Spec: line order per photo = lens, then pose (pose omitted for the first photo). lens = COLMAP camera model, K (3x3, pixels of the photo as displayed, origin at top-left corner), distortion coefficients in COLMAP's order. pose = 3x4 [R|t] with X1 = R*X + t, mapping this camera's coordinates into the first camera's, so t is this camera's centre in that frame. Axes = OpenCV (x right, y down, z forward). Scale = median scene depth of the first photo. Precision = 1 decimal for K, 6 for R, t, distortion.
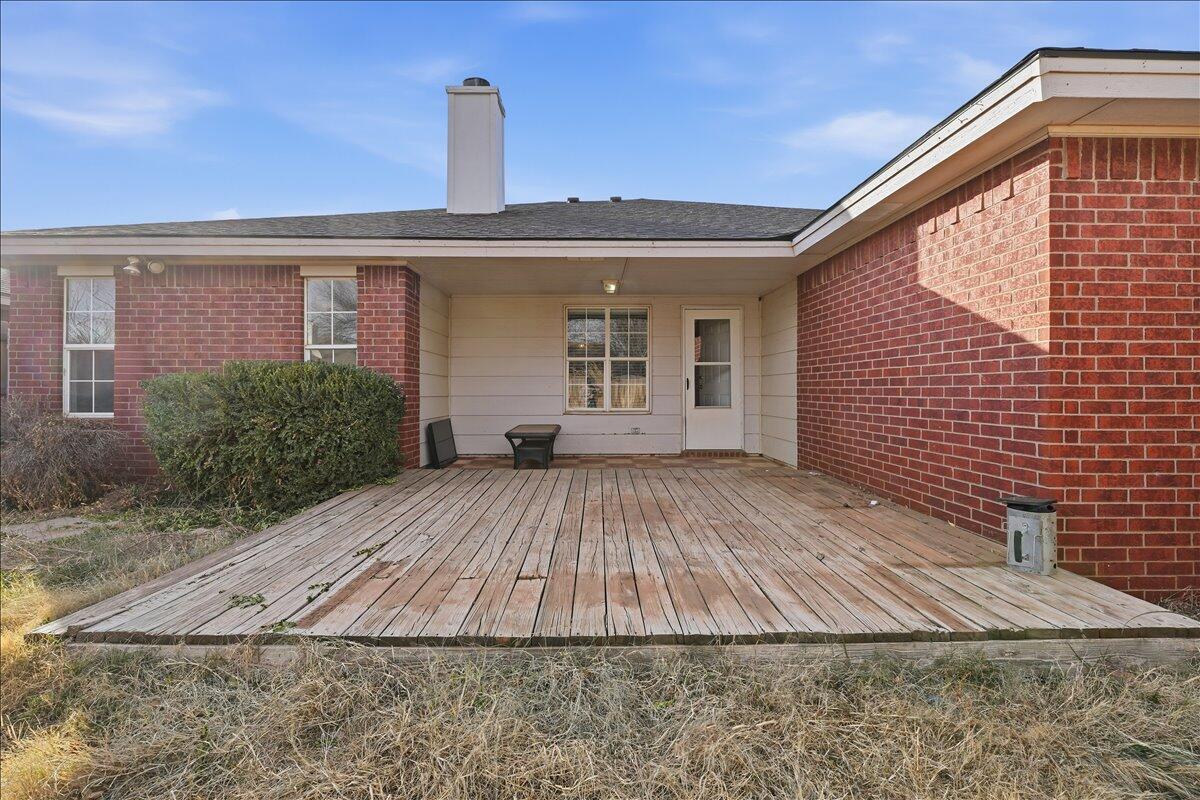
lens RADIAL K [[539.9, 0, 600.1], [0, 539.9, 390.9], [0, 0, 1]] dist [-0.001287, 0.000038]
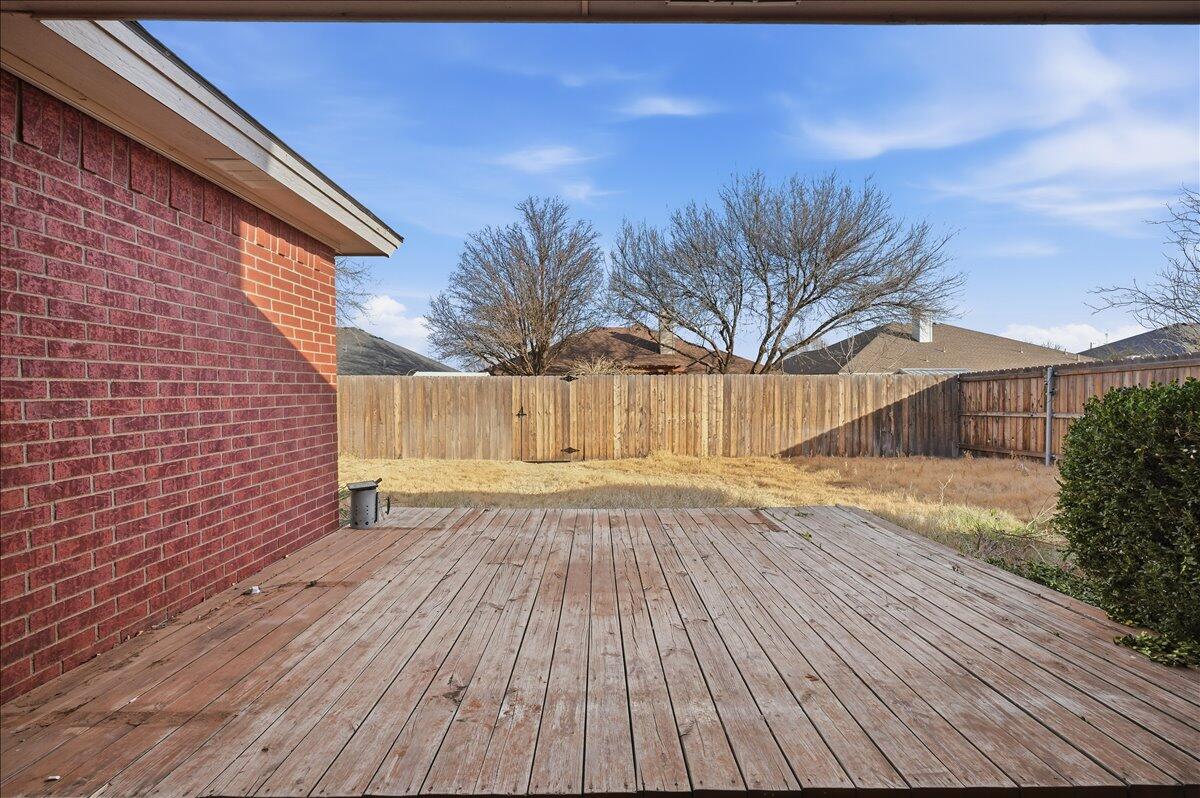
lens RADIAL K [[539.9, 0, 600.1], [0, 539.9, 389.9], [0, 0, 1]] dist [-0.001287, 0.000038]
pose [[-0.999988, 0.004475, -0.001904, 0.044680], [0.004471, 0.999987, 0.002563, -0.038208], [0.001915, 0.002554, -0.999995, 1.248663]]
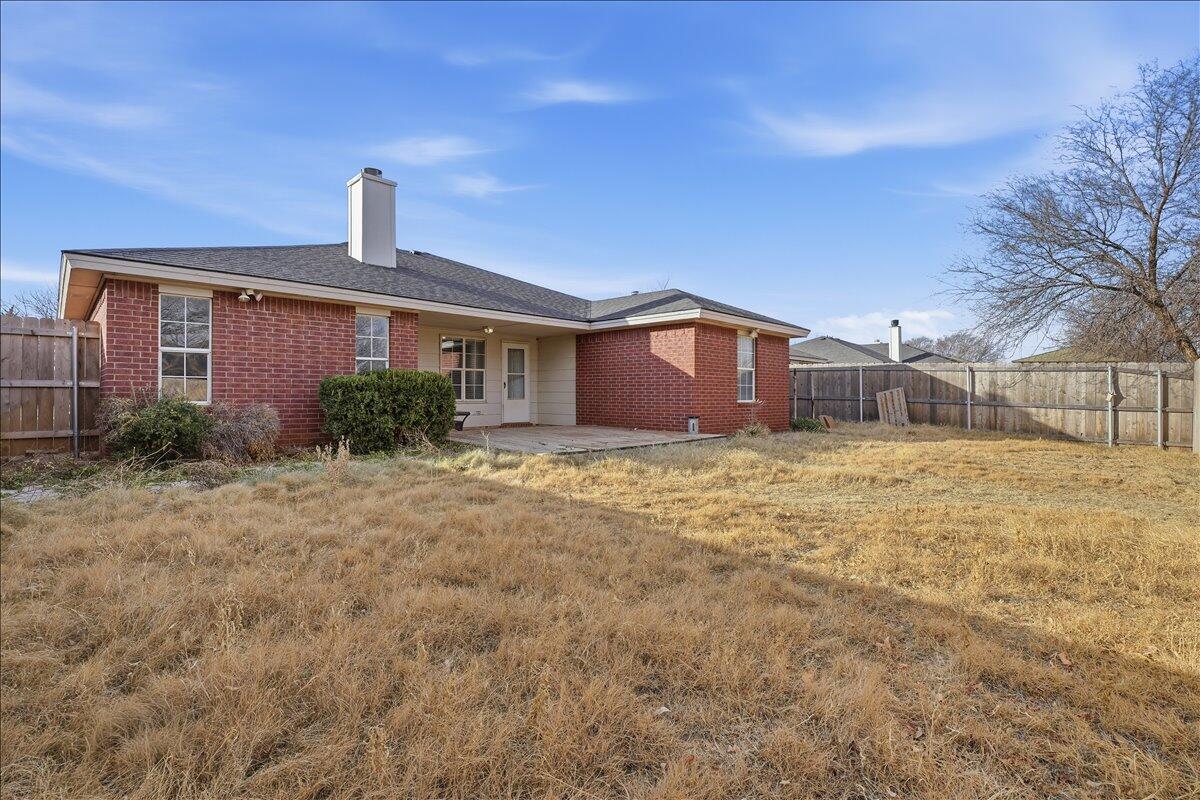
lens RADIAL K [[539.9, 0, 600.1], [0, 539.9, 390.9], [0, 0, 1]] dist [-0.001287, 0.000038]
pose [[0.709489, 0.005873, 0.704692, -1.157531], [-0.001310, 0.999975, -0.007014, 0.023584], [-0.704715, 0.004053, 0.709479, -0.613916]]
